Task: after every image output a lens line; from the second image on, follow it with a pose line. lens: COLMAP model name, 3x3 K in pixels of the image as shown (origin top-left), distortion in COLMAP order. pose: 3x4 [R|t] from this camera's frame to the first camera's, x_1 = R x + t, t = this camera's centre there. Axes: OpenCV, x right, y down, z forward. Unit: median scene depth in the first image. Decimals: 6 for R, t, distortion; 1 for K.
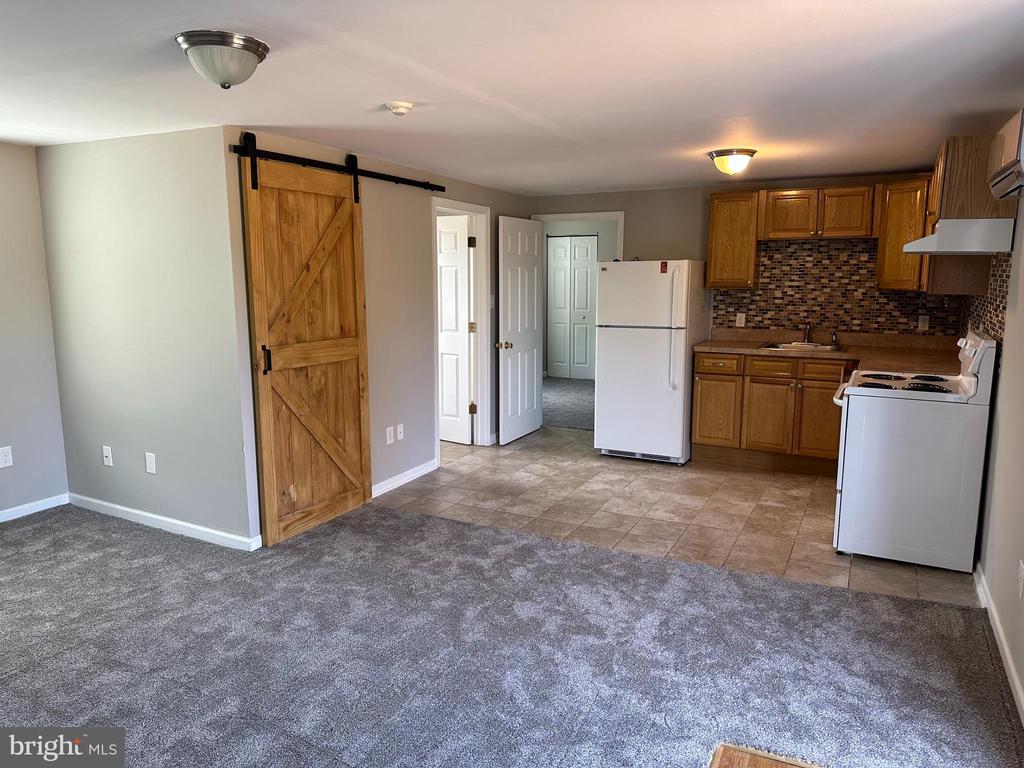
lens RADIAL K [[713.2, 0, 511.7], [0, 713.2, 384.8], [0, 0, 1]] dist [0.069383, -0.083042]
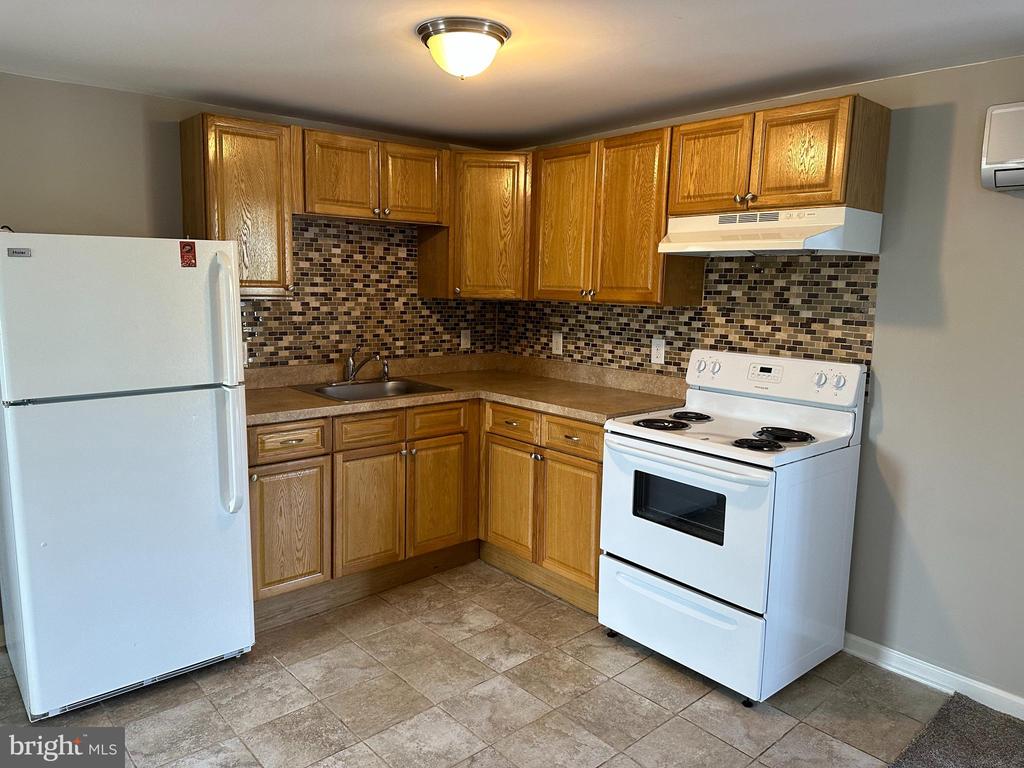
lens RADIAL K [[713.2, 0, 509.1], [0, 713.2, 376.5], [0, 0, 1]] dist [0.069383, -0.083042]
pose [[0.370197, -0.119961, 0.921175, -0.134551], [0.127099, 0.988842, 0.077695, -0.096413], [-0.920217, 0.088318, 0.381314, 0.637502]]
